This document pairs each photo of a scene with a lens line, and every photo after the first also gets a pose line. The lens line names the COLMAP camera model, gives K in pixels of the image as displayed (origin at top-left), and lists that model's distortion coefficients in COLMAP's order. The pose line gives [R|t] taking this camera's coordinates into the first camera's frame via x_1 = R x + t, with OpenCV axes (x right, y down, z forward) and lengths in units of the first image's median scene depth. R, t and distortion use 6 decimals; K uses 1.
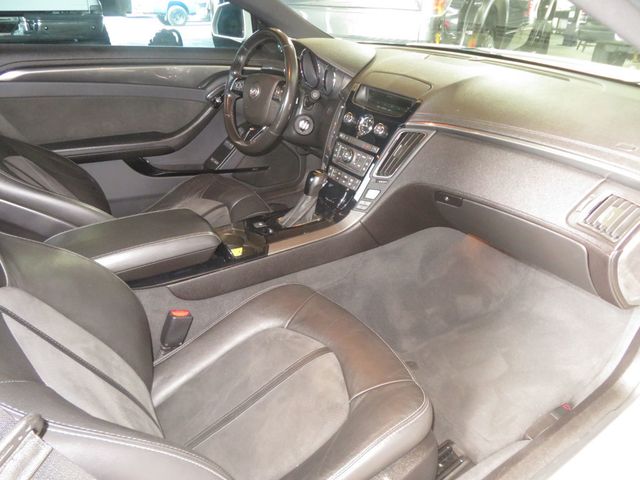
lens RADIAL K [[455.1, 0, 321.0], [0, 455.1, 240.5], [0, 0, 1]] dist [-0.010708, 0.010097]
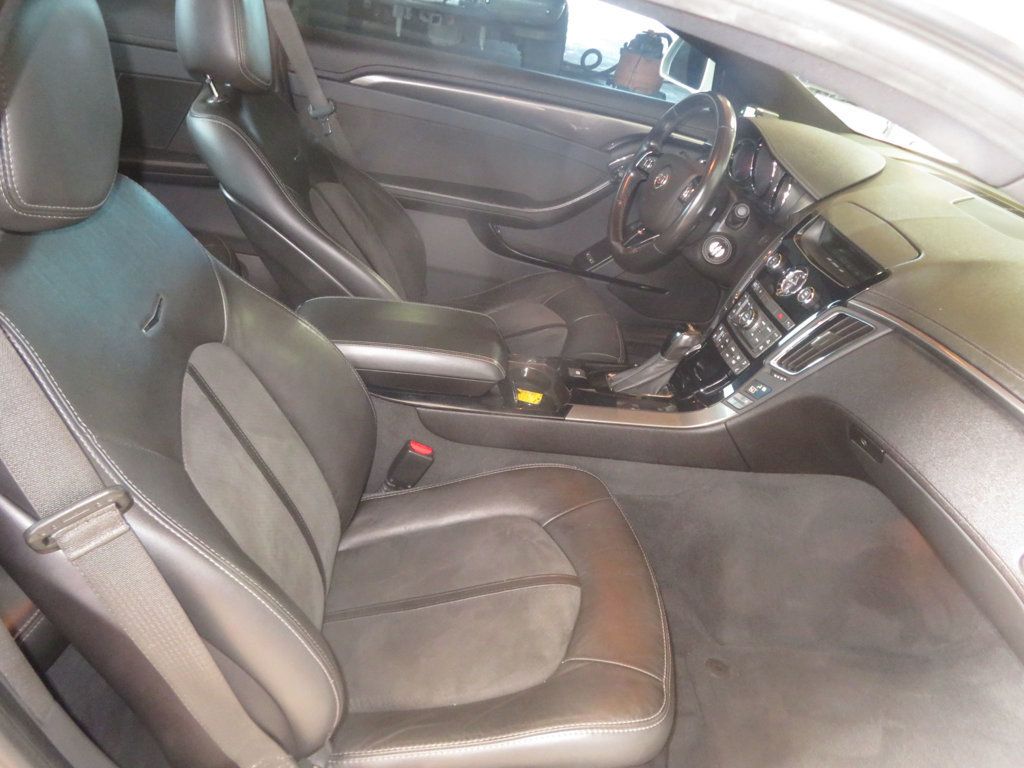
lens RADIAL K [[728.2, 0, 516.9], [0, 728.2, 384.1], [0, 0, 1]] dist [-0.010708, 0.010097]
pose [[0.869196, 0.354251, -0.344972, 0.164323], [-0.349239, 0.933708, 0.078875, -0.071292], [0.350045, 0.051920, 0.935293, -0.052580]]
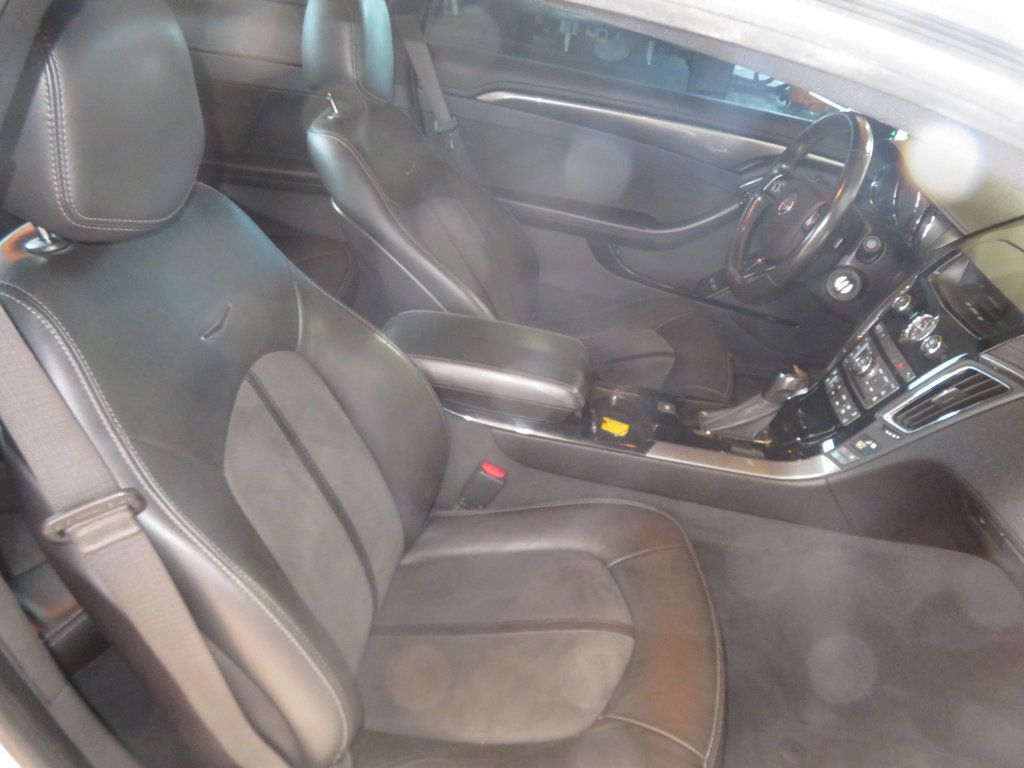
lens RADIAL K [[728.2, 0, 516.2], [0, 728.2, 386.6], [0, 0, 1]] dist [-0.010708, 0.010097]
pose [[0.747411, 0.417796, -0.516549, 0.218767], [-0.405168, 0.902833, 0.143981, -0.119864], [0.526513, 0.101676, 0.844065, 0.014348]]
